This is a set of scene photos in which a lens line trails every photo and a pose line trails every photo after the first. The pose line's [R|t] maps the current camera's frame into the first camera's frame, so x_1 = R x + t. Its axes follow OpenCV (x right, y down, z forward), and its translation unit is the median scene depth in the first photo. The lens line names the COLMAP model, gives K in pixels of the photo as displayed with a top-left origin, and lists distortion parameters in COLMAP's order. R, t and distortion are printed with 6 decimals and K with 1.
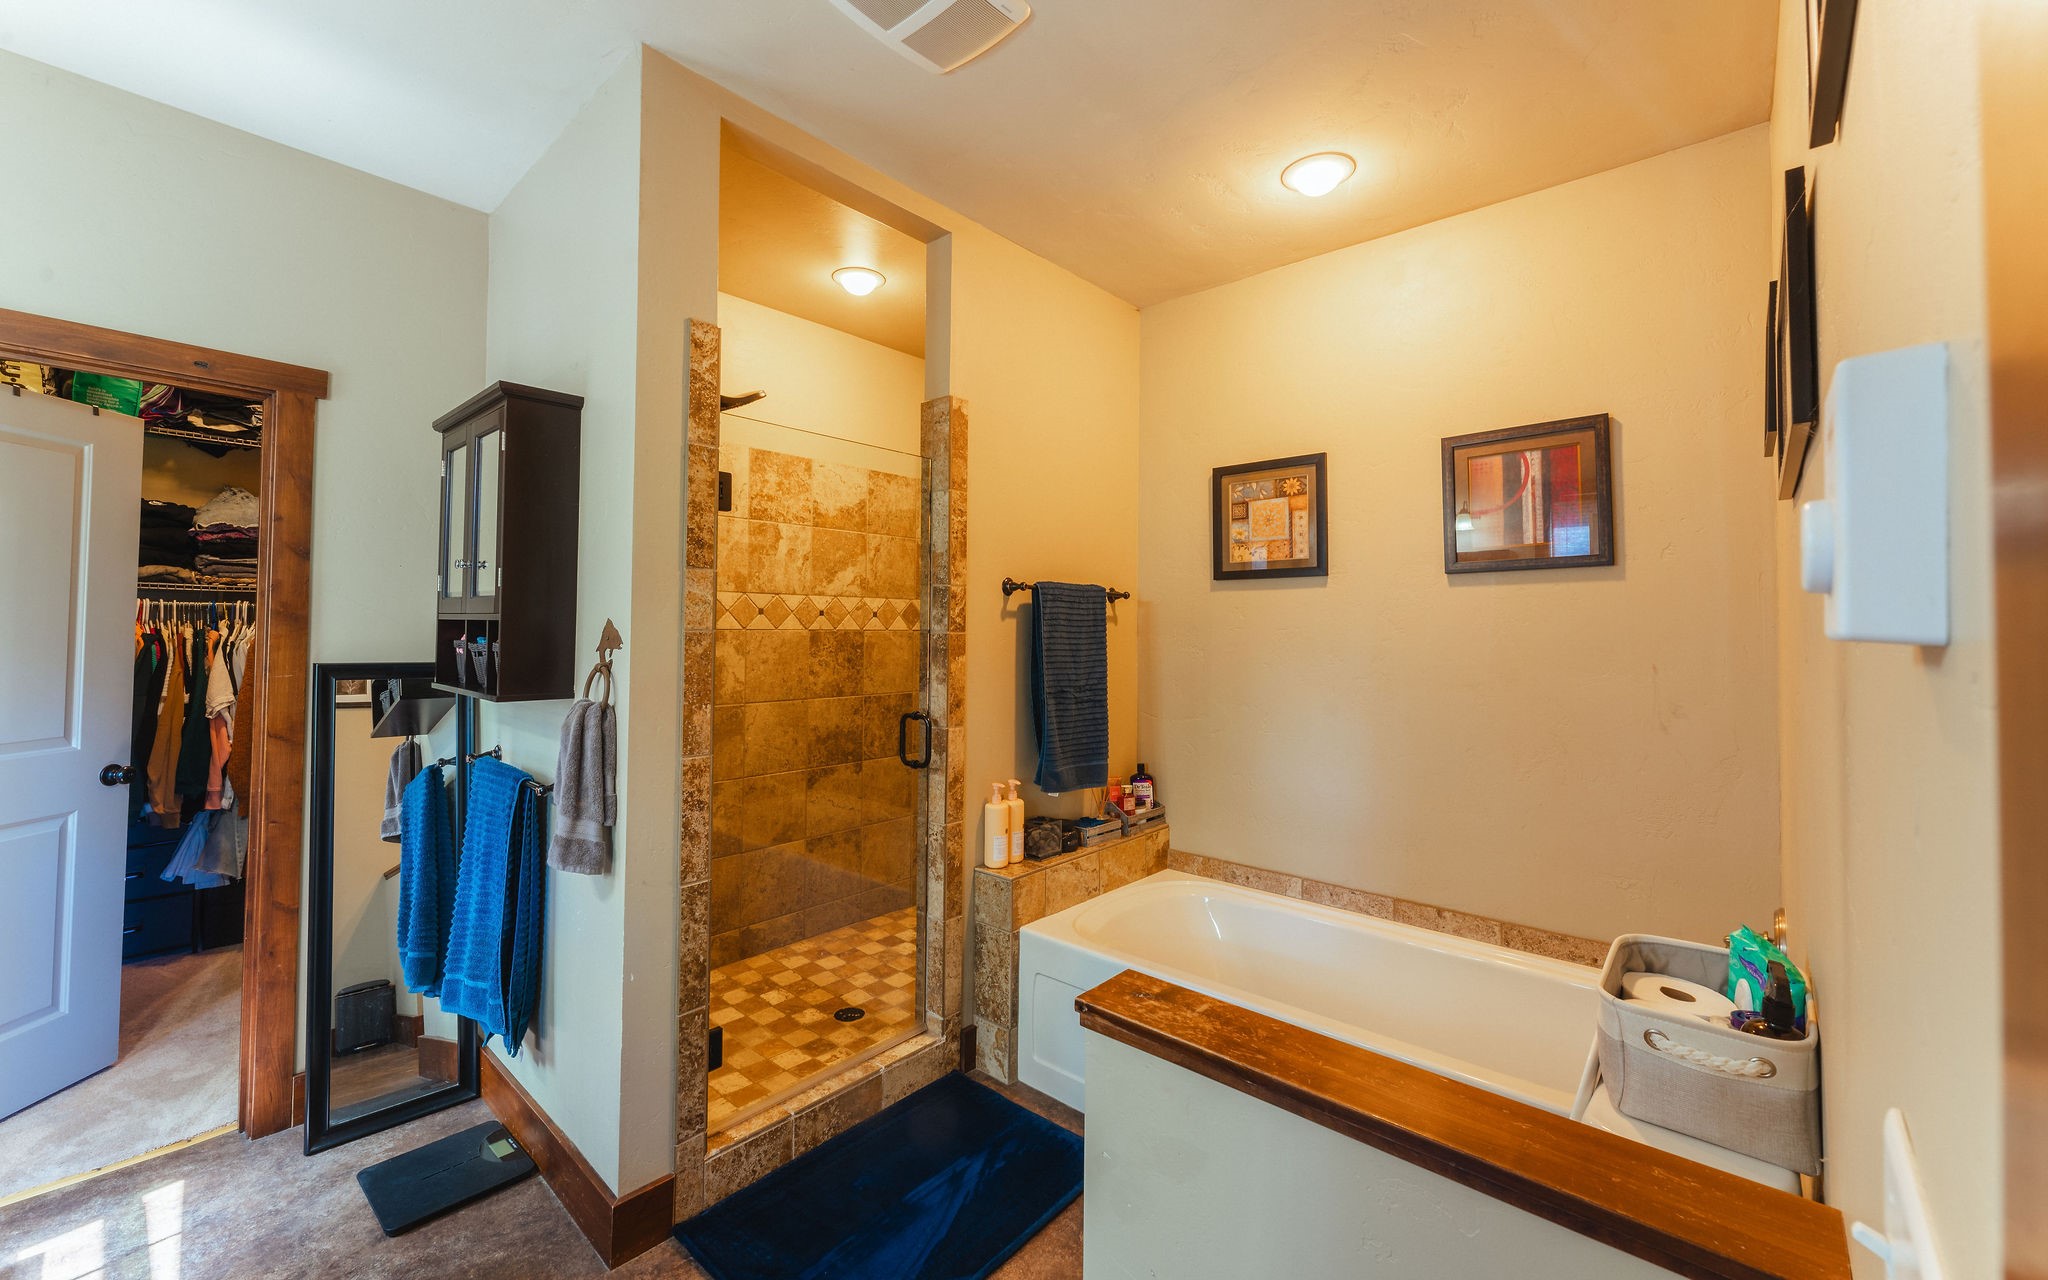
lens RADIAL K [[811.3, 0, 1011.5], [0, 811.3, 643.7], [0, 0, 1]] dist [0.001365, -0.000124]
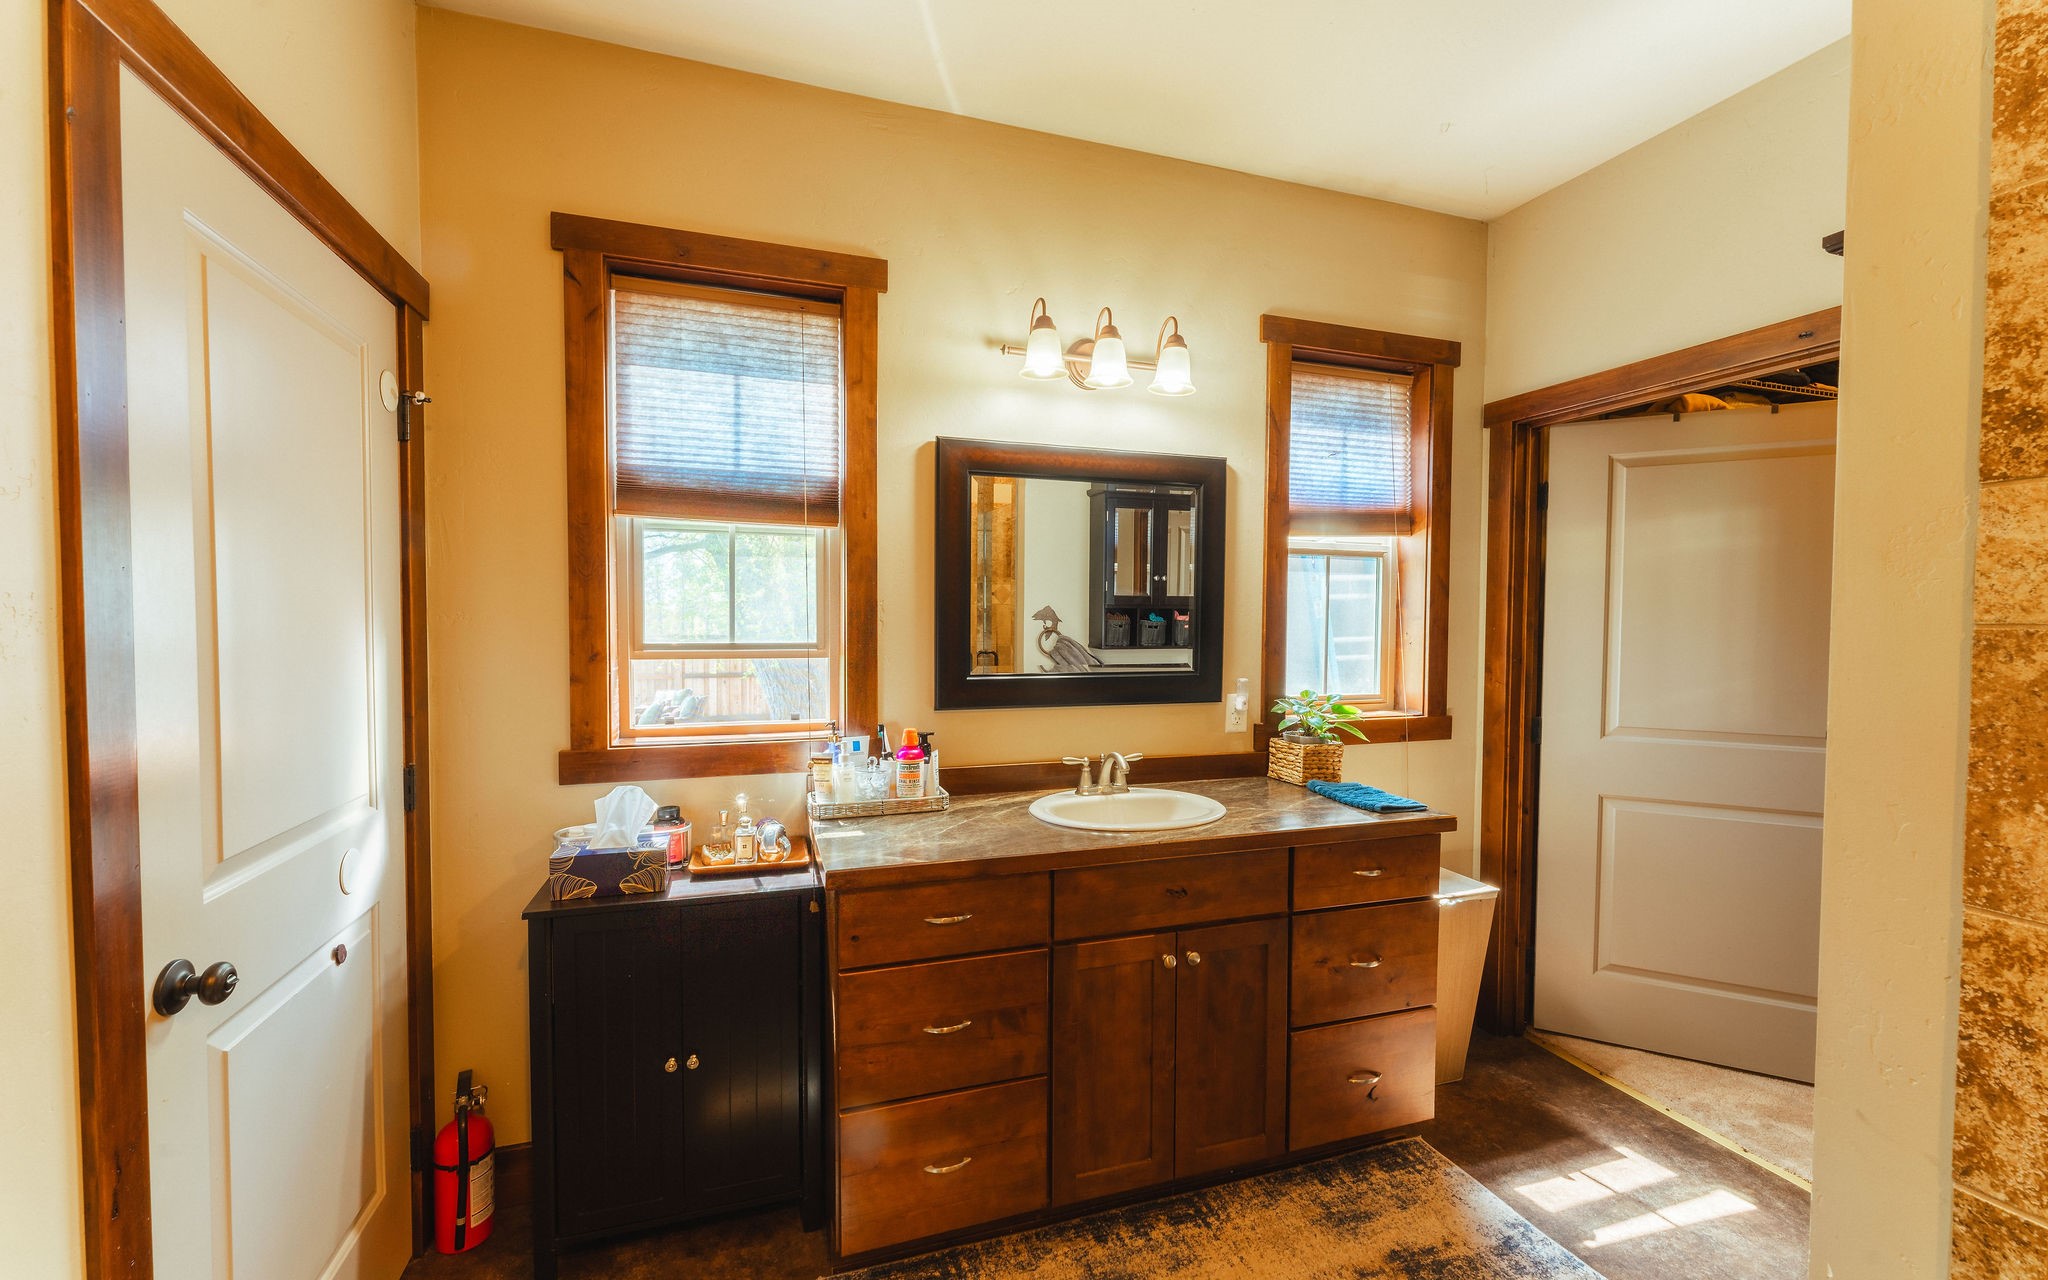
lens RADIAL K [[811.3, 0, 1011.5], [0, 811.3, 643.7], [0, 0, 1]] dist [0.001365, -0.000124]
pose [[-0.490059, 0.015862, -0.871545, 0.246880], [-0.018594, 0.999417, 0.028644, -0.009126], [0.871491, 0.030243, -0.489478, 0.751731]]
